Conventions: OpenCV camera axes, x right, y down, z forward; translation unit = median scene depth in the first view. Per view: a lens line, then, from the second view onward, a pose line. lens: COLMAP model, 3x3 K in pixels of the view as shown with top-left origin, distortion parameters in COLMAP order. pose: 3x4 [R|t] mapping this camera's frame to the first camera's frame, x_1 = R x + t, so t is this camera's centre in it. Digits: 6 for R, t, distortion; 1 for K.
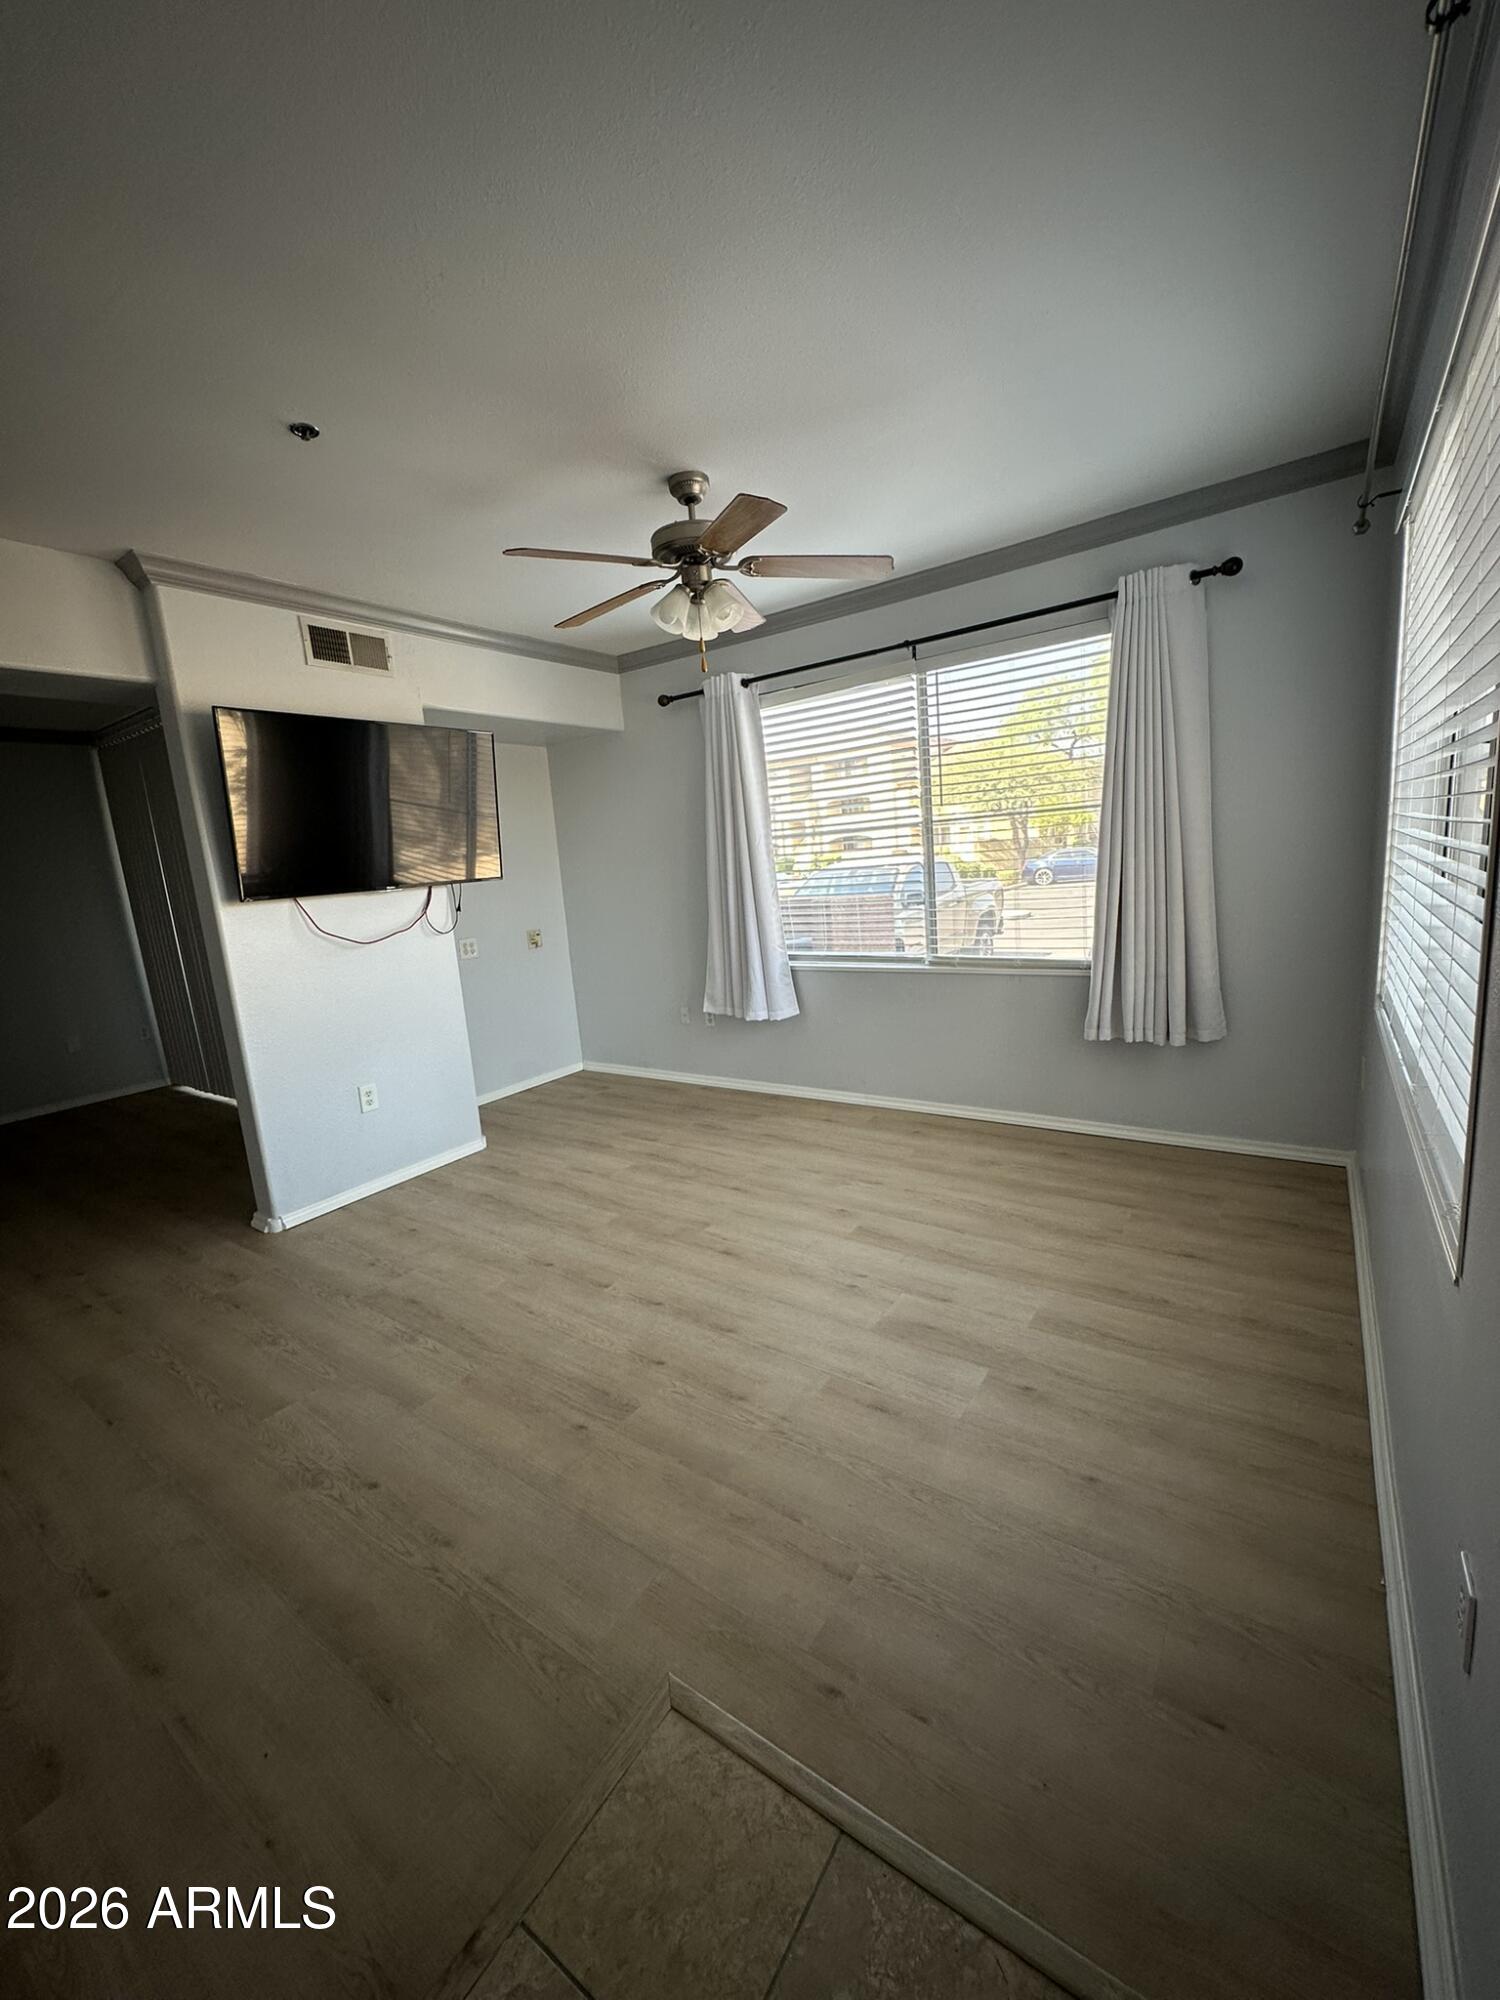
lens RADIAL K [[798.1, 0, 742.0], [0, 798.1, 1001.0], [0, 0, 1]] dist [0.000220, 0.001823]
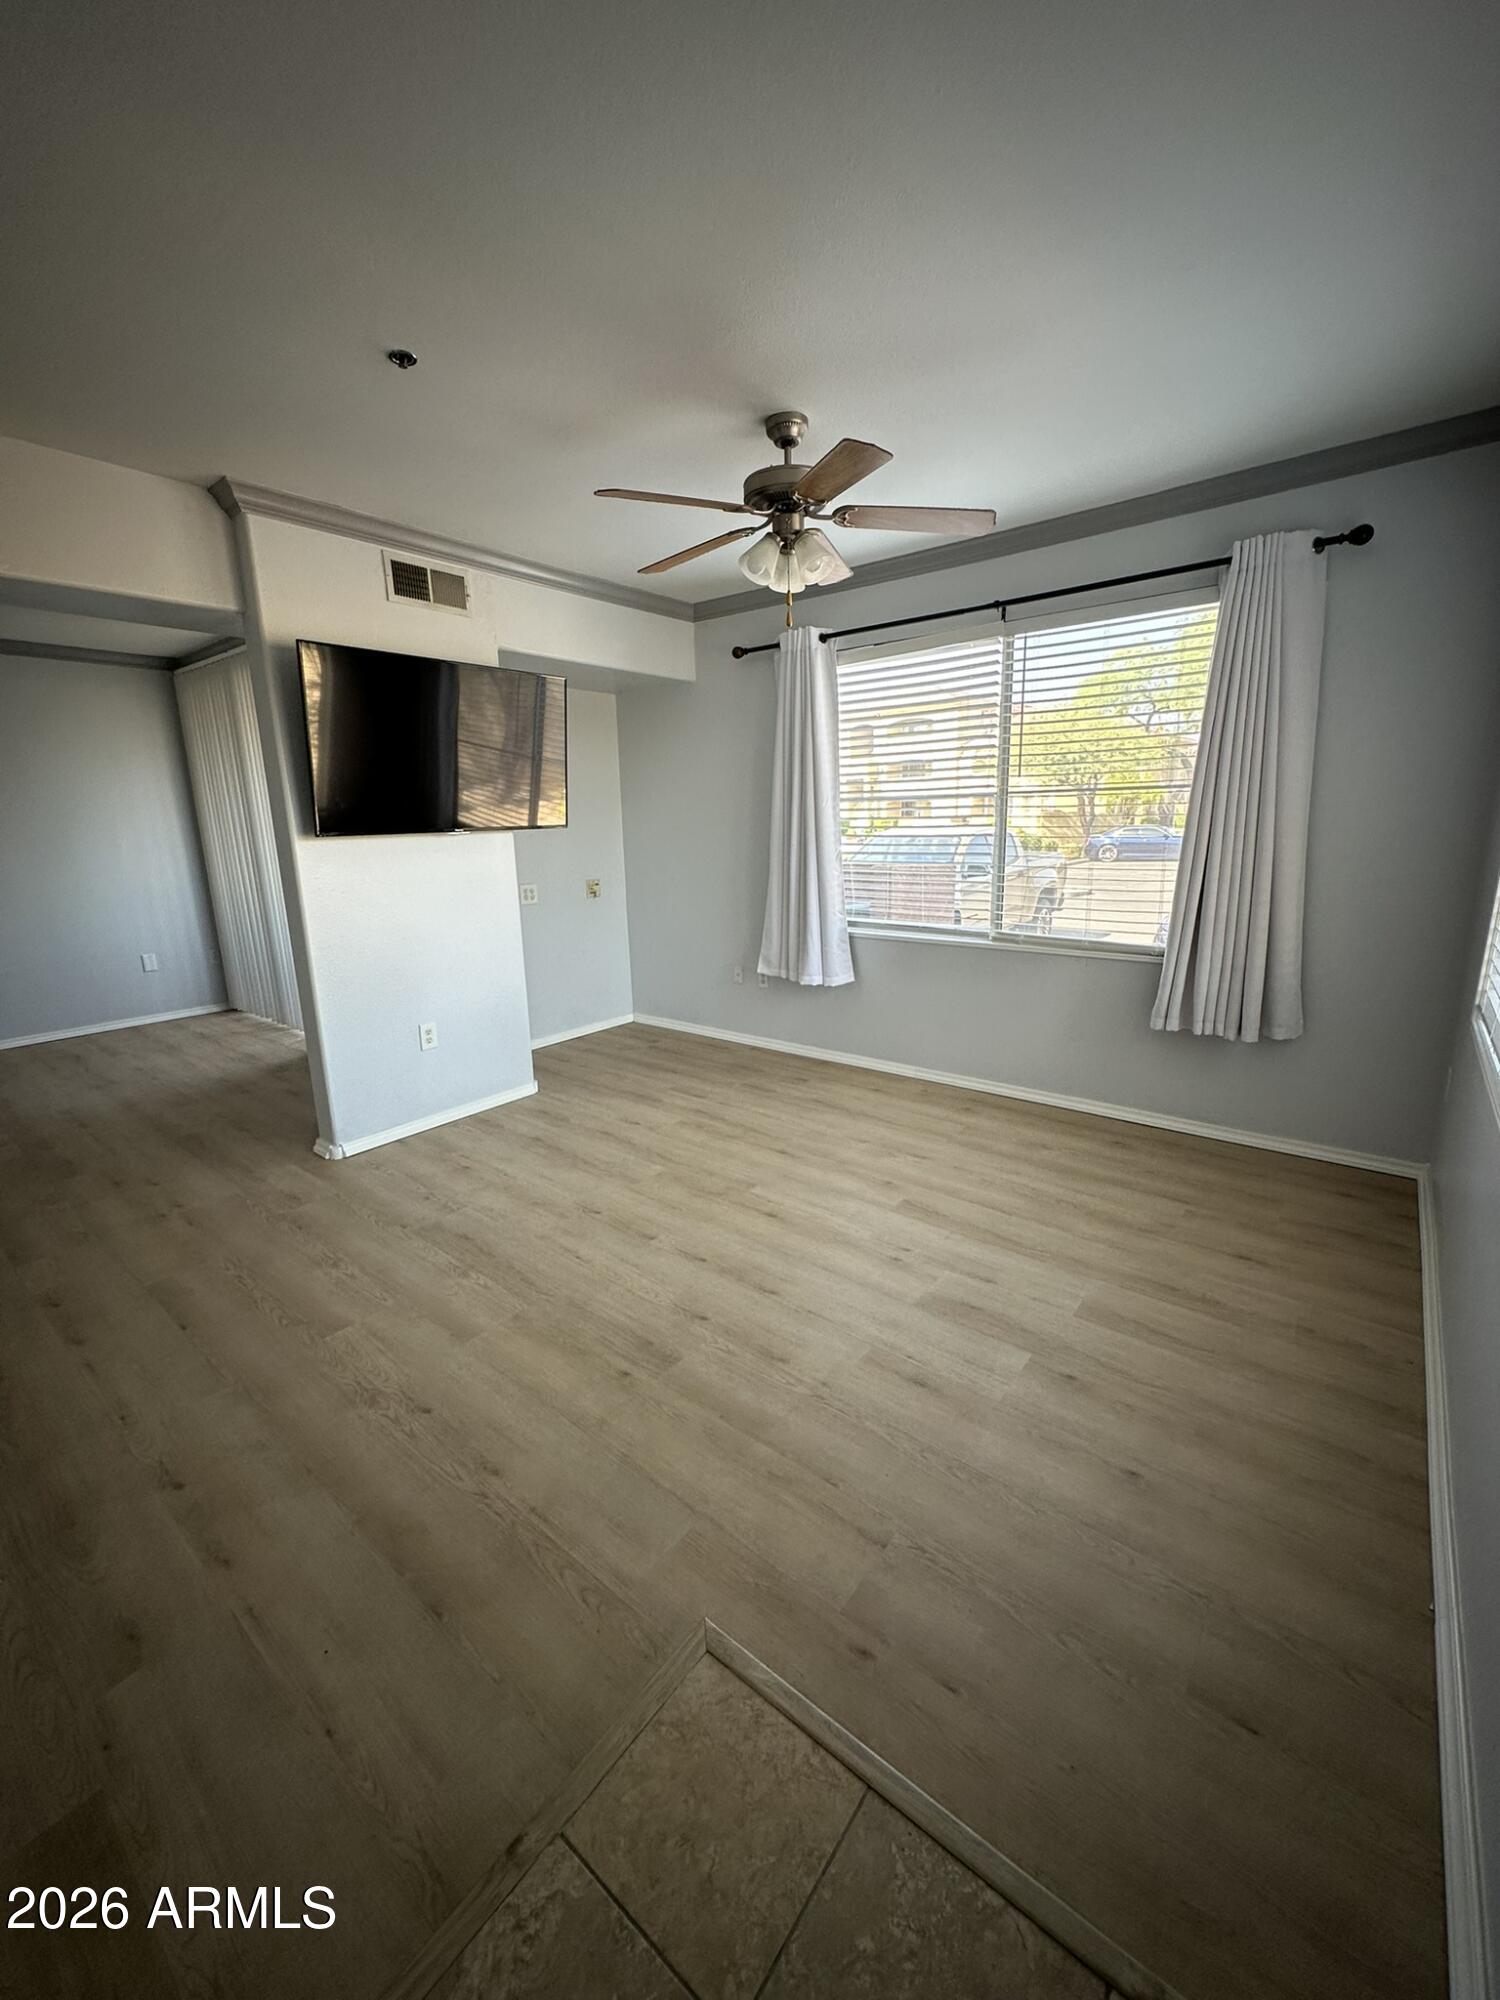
lens RADIAL K [[798.1, 0, 742.7], [0, 798.1, 1000.0], [0, 0, 1]] dist [0.000220, 0.001823]
pose [[0.996336, 0.068144, -0.051675, -0.022502], [-0.065450, 0.996492, 0.052150, -0.005861], [0.055048, -0.048577, 0.997301, 0.006069]]
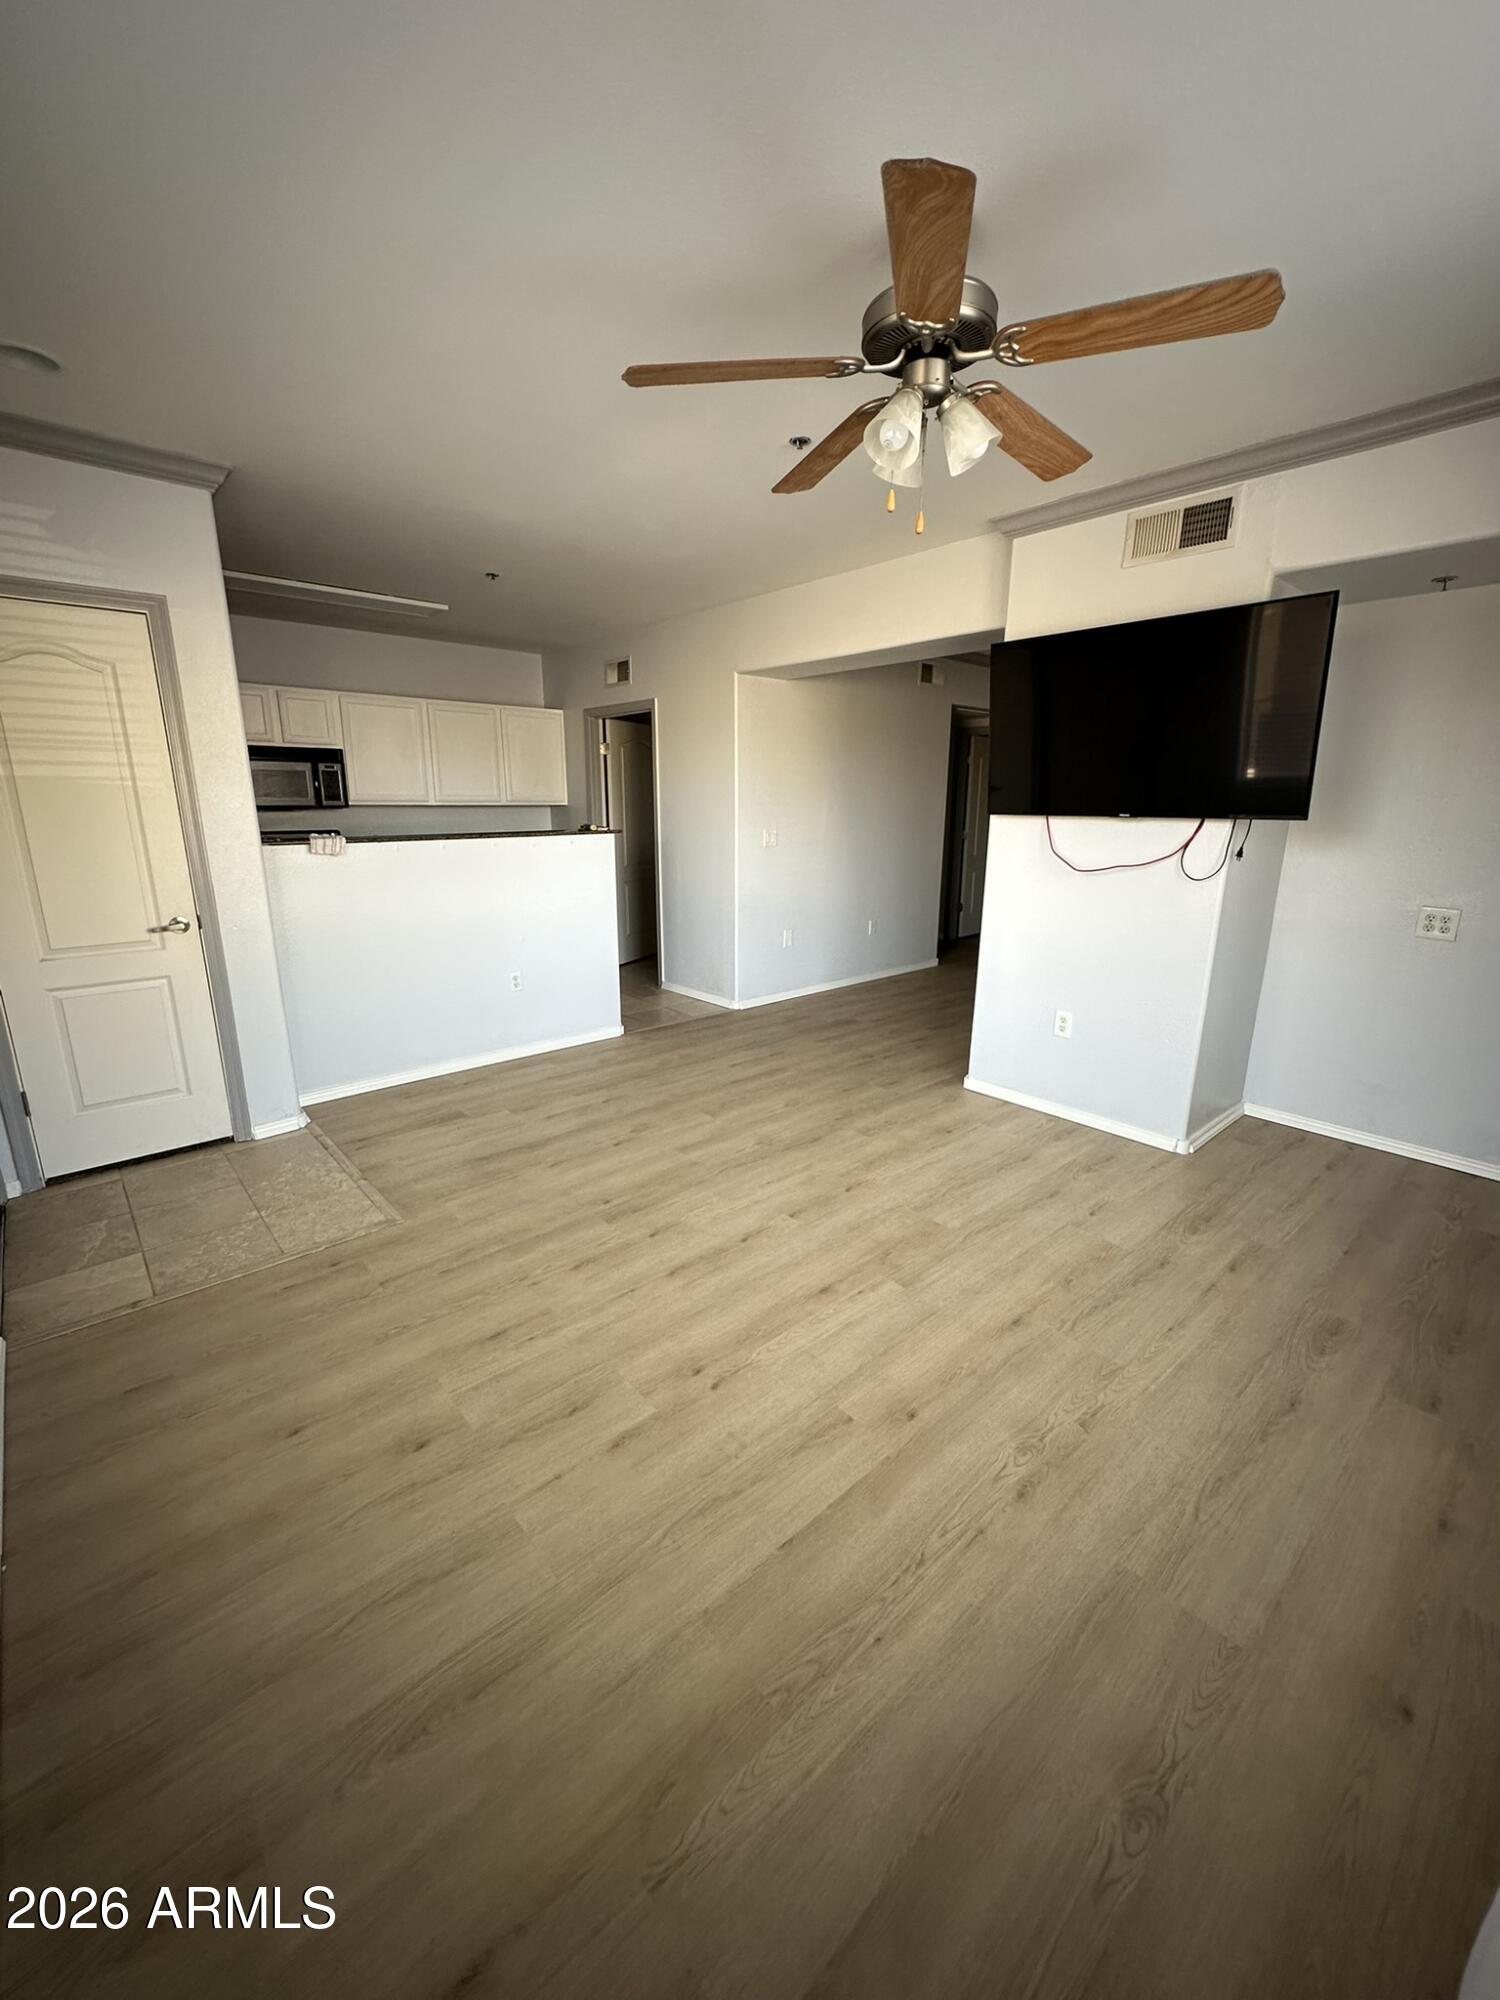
lens RADIAL K [[798.1, 0, 762.9], [0, 798.1, 1001.4], [0, 0, 1]] dist [0.000220, 0.001823]
pose [[-0.217731, 0.311841, -0.924851, 0.705429], [-0.164856, 0.922219, 0.349764, -0.256315], [0.961985, 0.228622, -0.149386, 1.037936]]
